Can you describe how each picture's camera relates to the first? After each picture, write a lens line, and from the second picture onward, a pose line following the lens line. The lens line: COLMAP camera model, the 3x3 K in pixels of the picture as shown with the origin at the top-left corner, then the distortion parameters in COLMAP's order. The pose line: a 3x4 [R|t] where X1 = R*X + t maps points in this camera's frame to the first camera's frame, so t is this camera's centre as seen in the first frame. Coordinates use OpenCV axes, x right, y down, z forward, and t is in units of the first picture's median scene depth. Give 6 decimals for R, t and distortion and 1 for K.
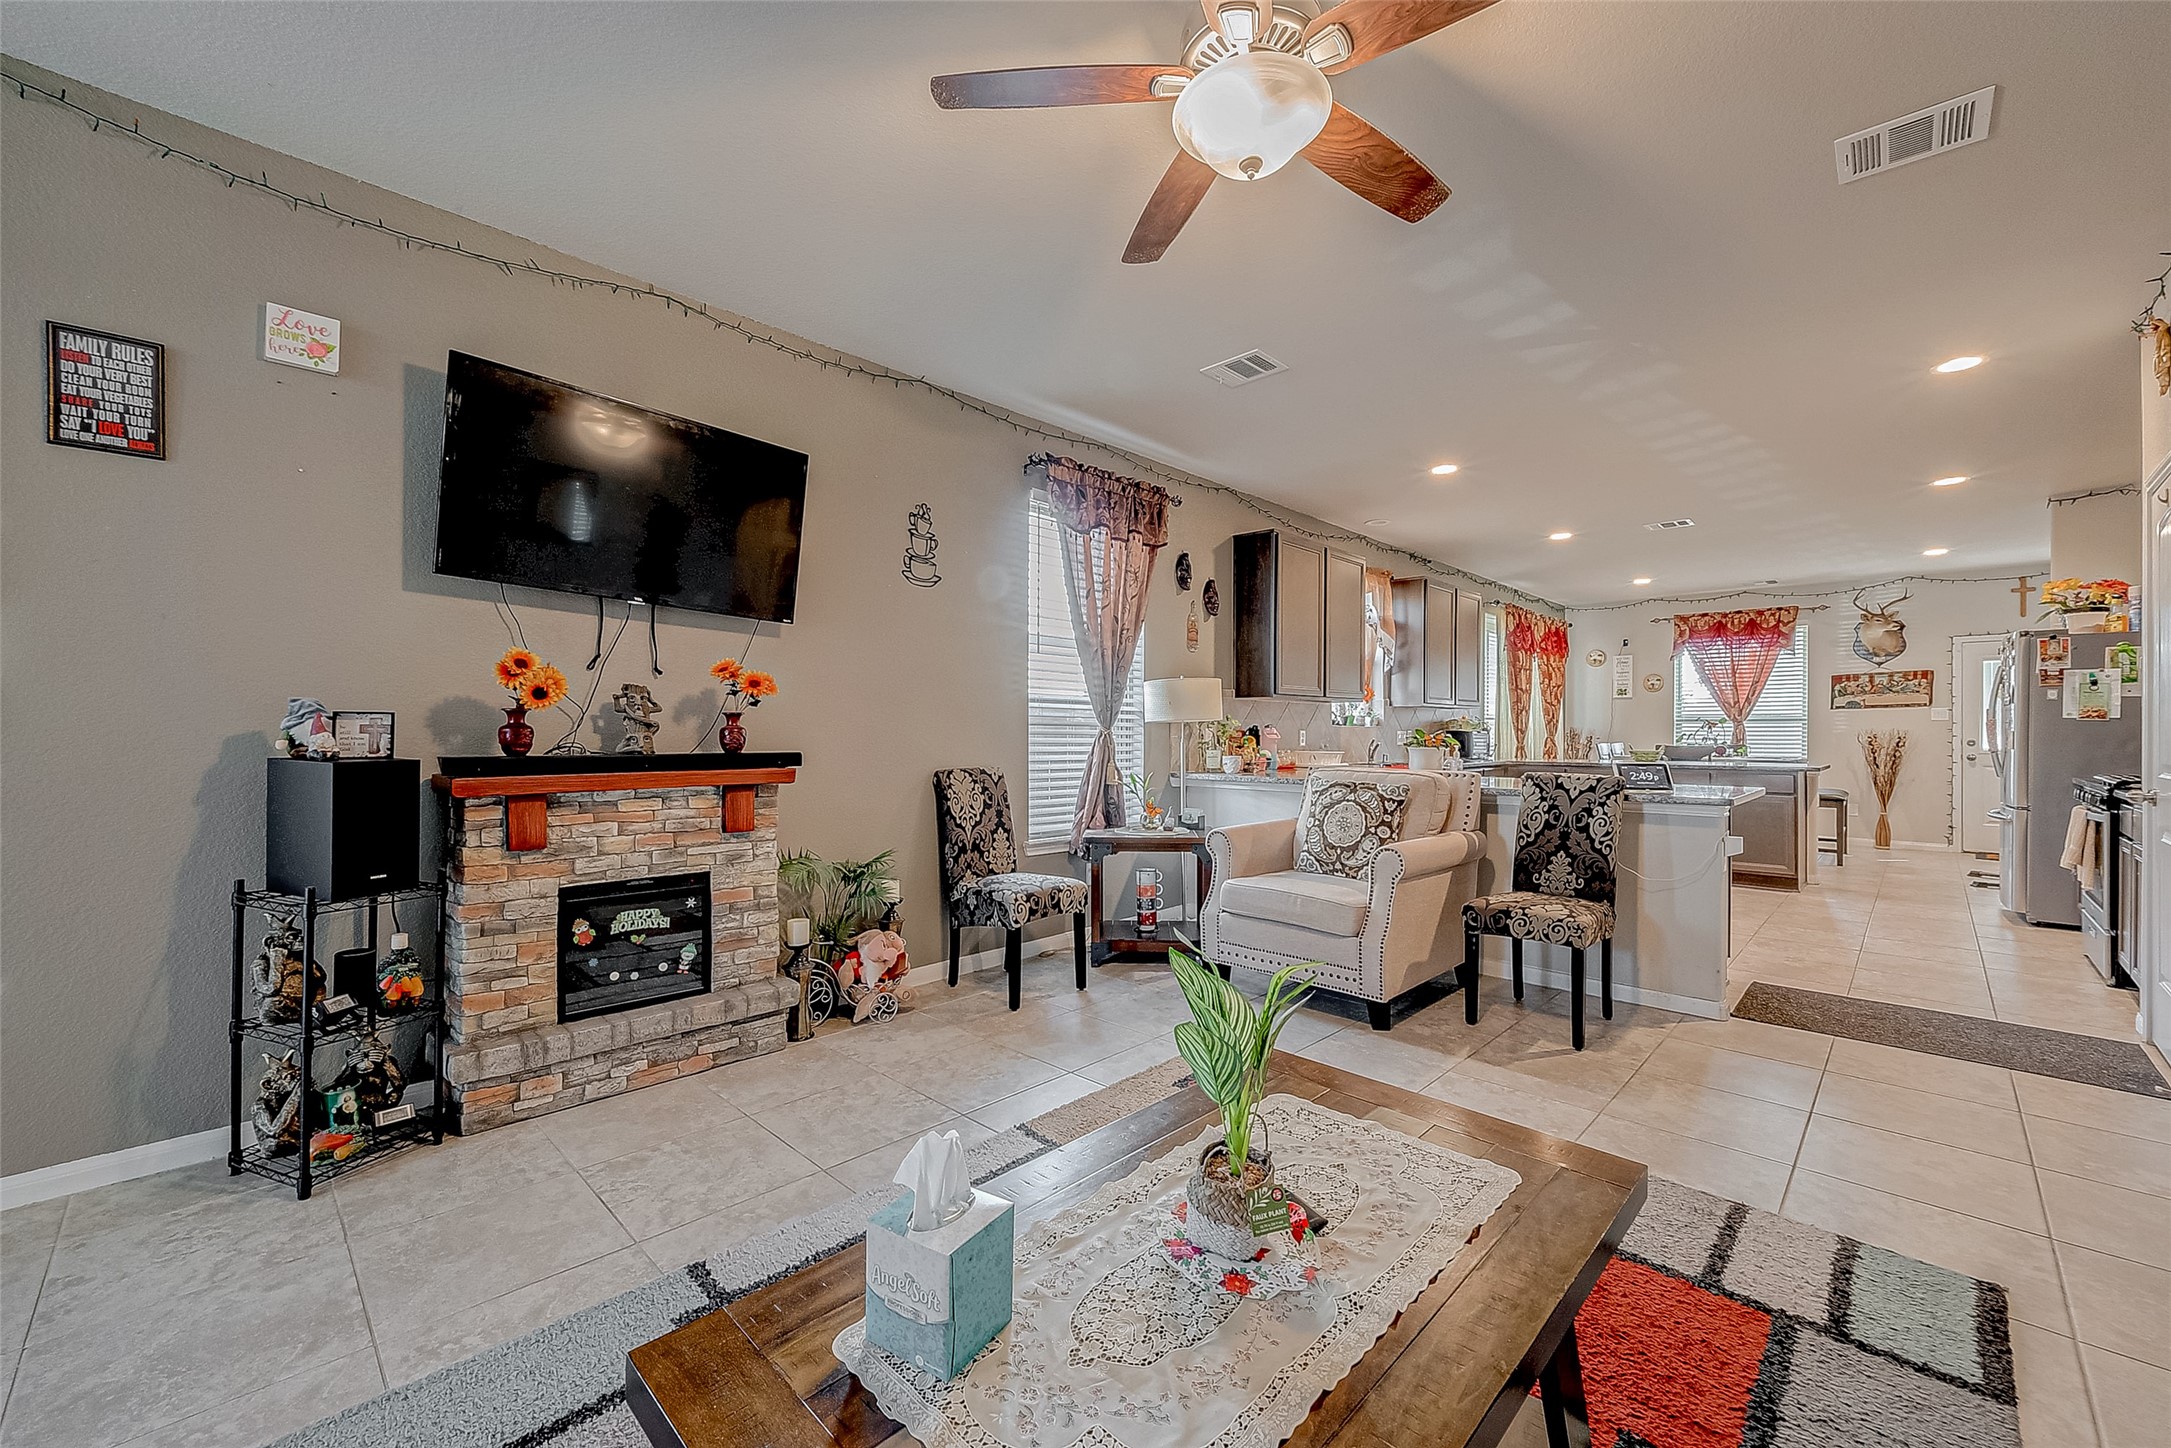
lens RADIAL K [[860.8, 0, 1080.9], [0, 860.8, 728.1], [0, 0, 1]] dist [-0.000302, -0.000575]
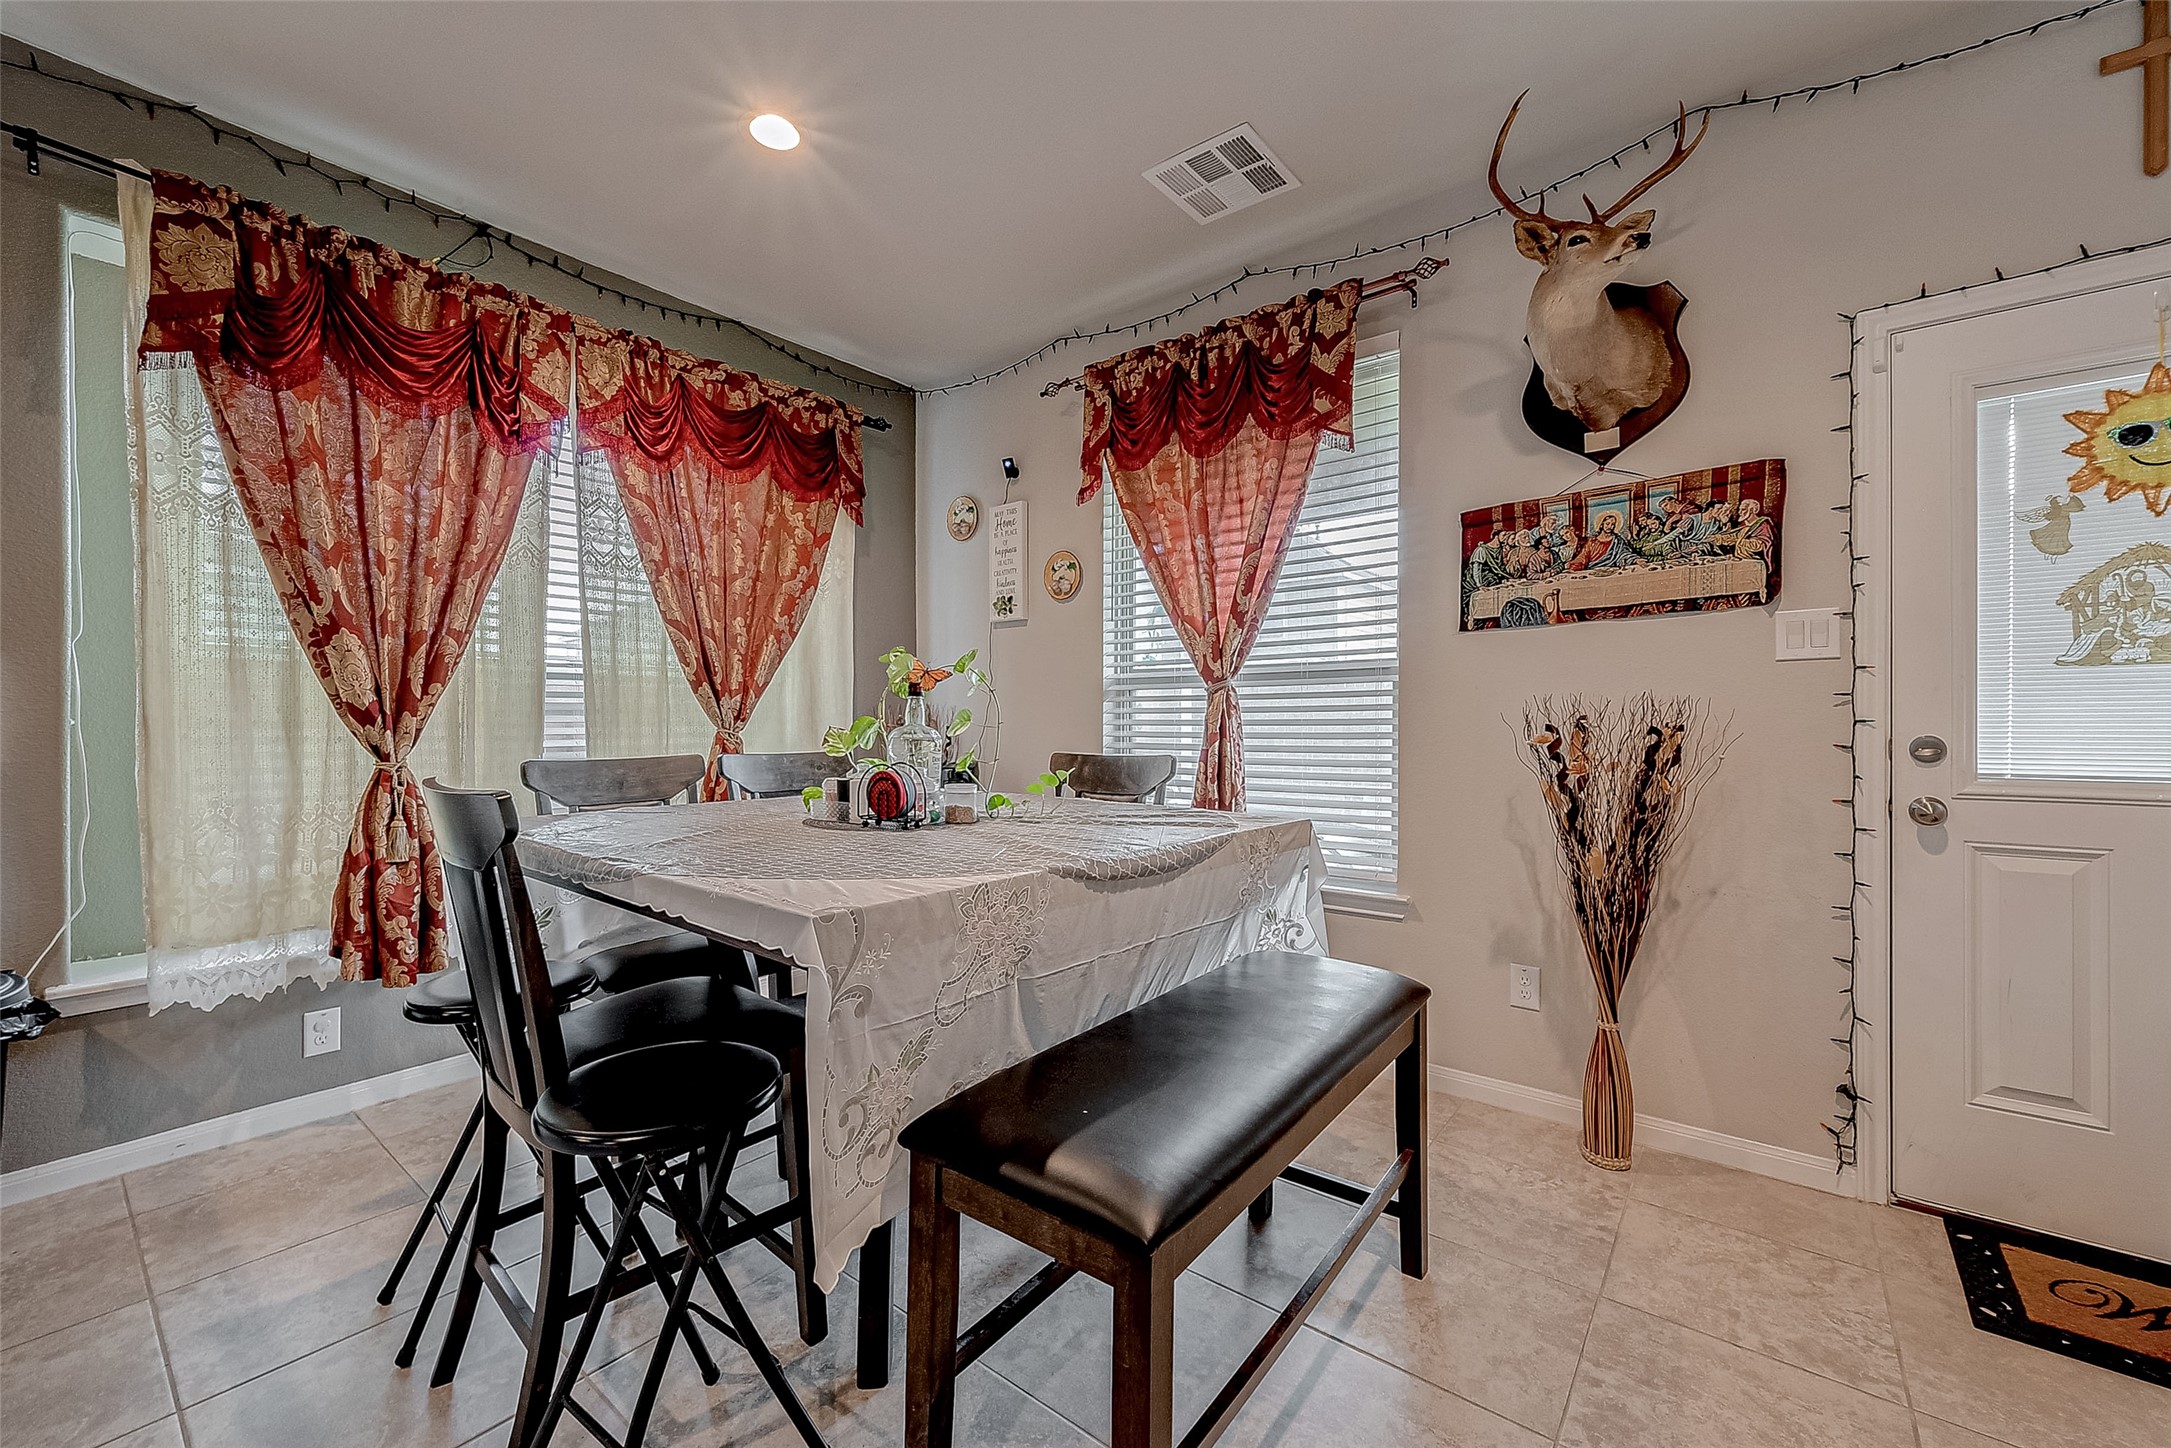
lens RADIAL K [[850.7, 0, 1099.4], [0, 850.7, 718.2], [0, 0, 1]] dist [0.001735, -0.002124]
pose [[0.991812, -0.007793, 0.127465, 0.732953], [0.006680, 0.999936, 0.009155, 0.004511], [-0.127528, -0.008228, 0.991801, 0.749972]]
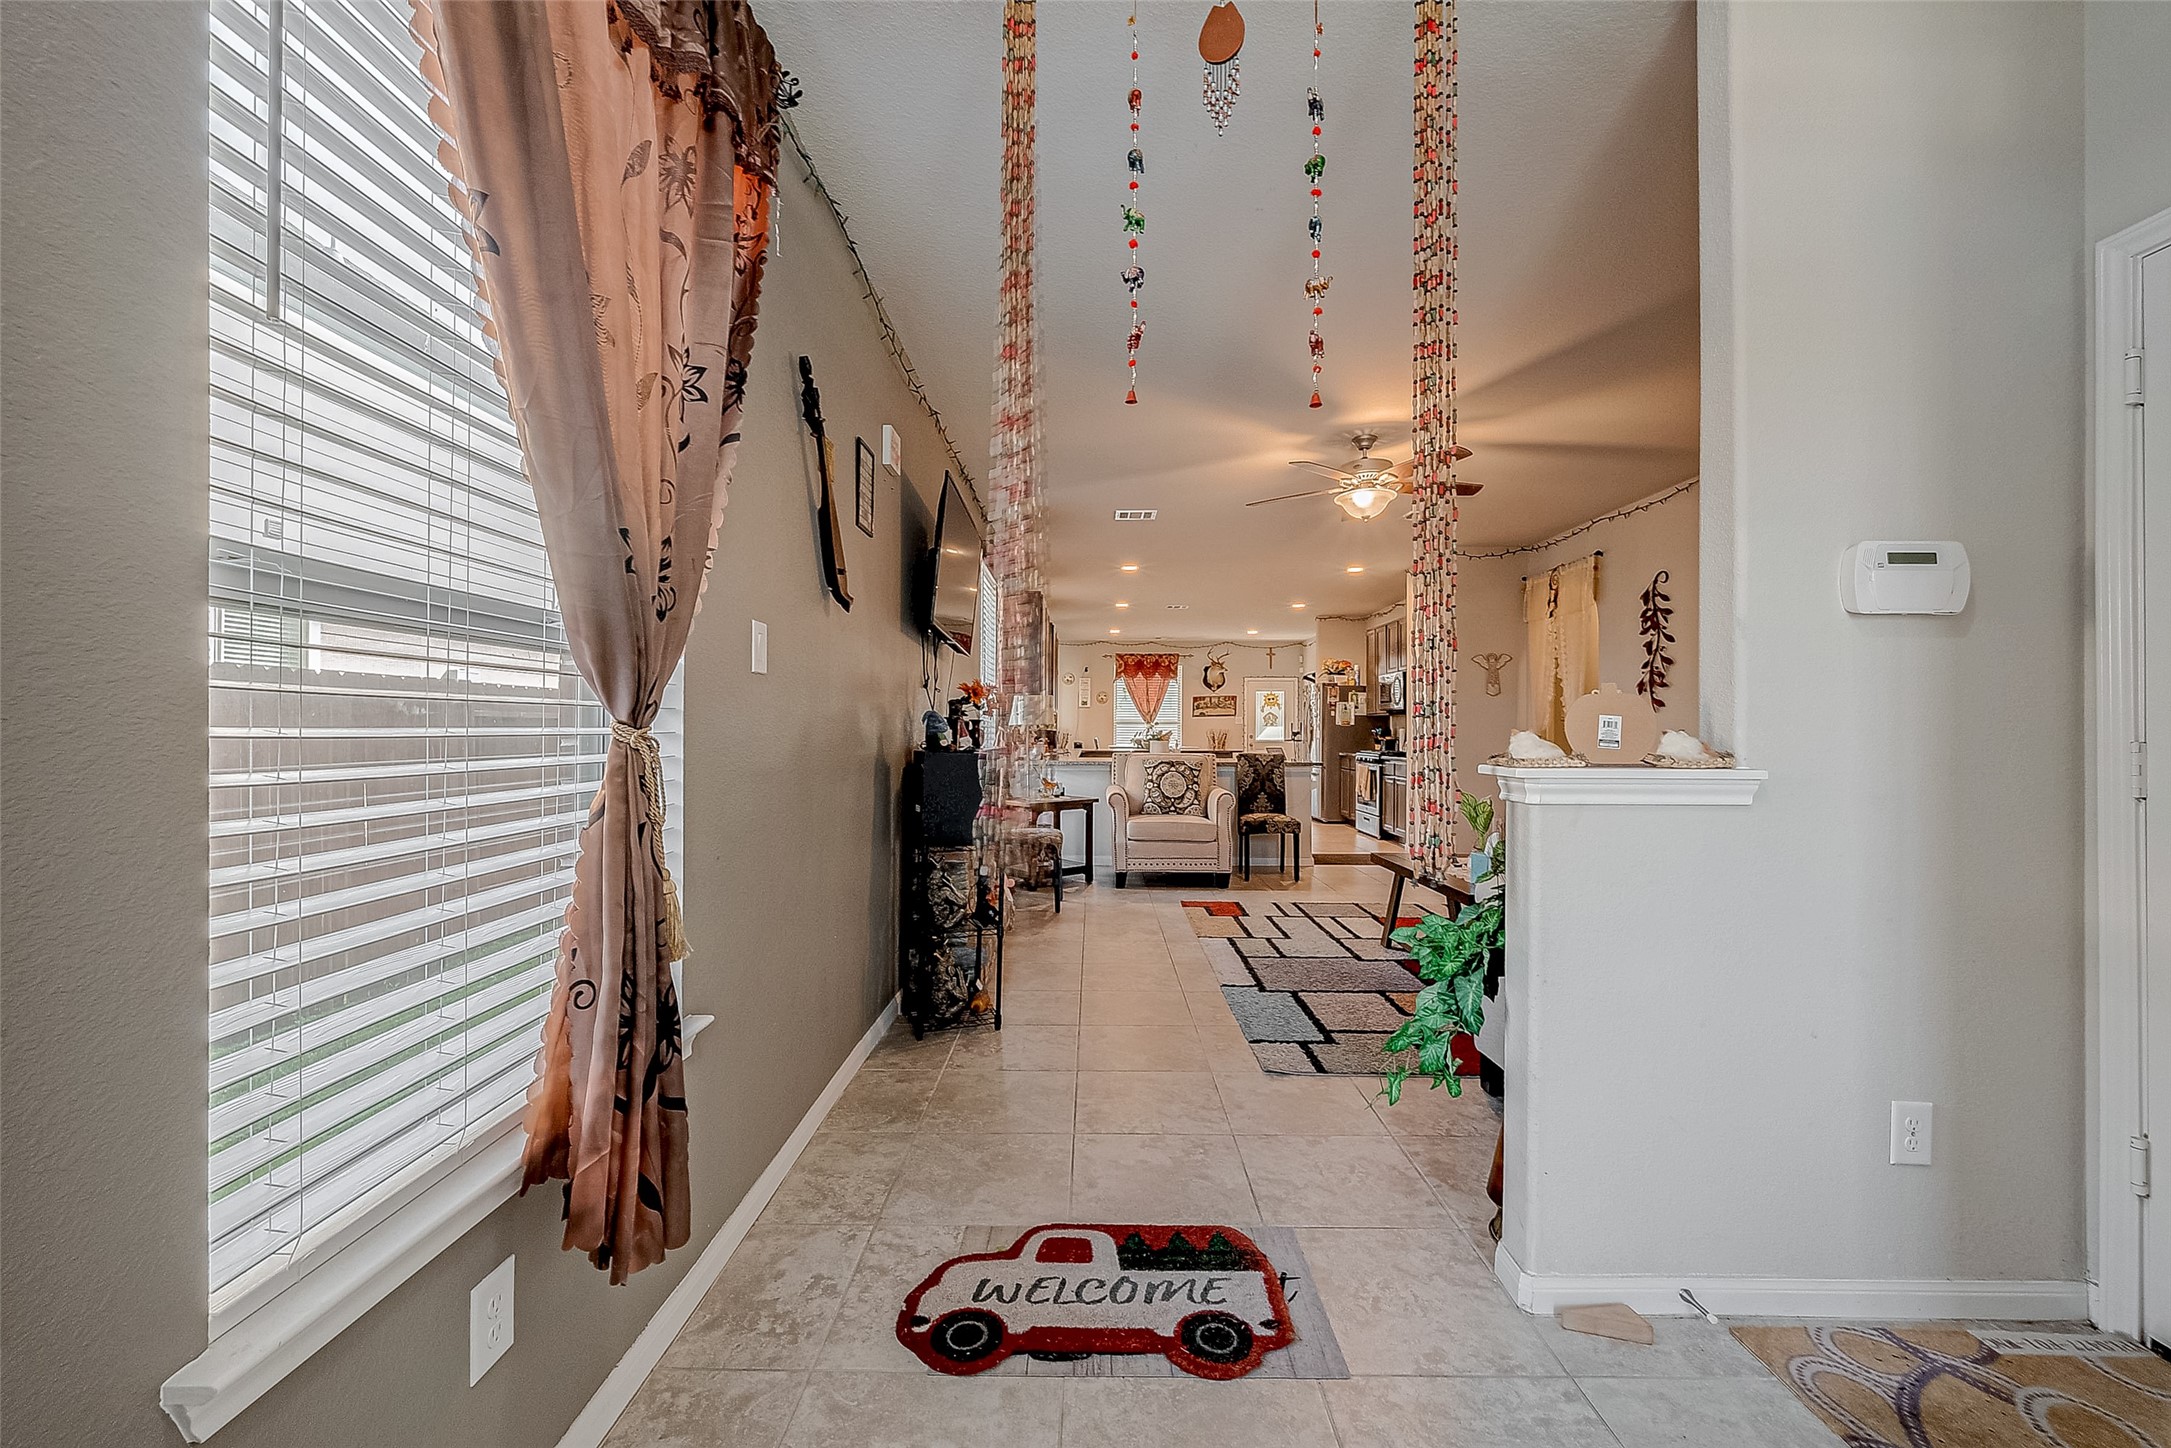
lens RADIAL K [[860.8, 0, 1080.9], [0, 860.8, 728.1], [0, 0, 1]] dist [-0.000302, -0.000575]
pose [[0.720730, 0.000693, 0.693216, -0.459511], [-0.002953, 0.999993, 0.002071, -0.003089], [-0.693210, -0.003540, 0.720727, -0.059533]]
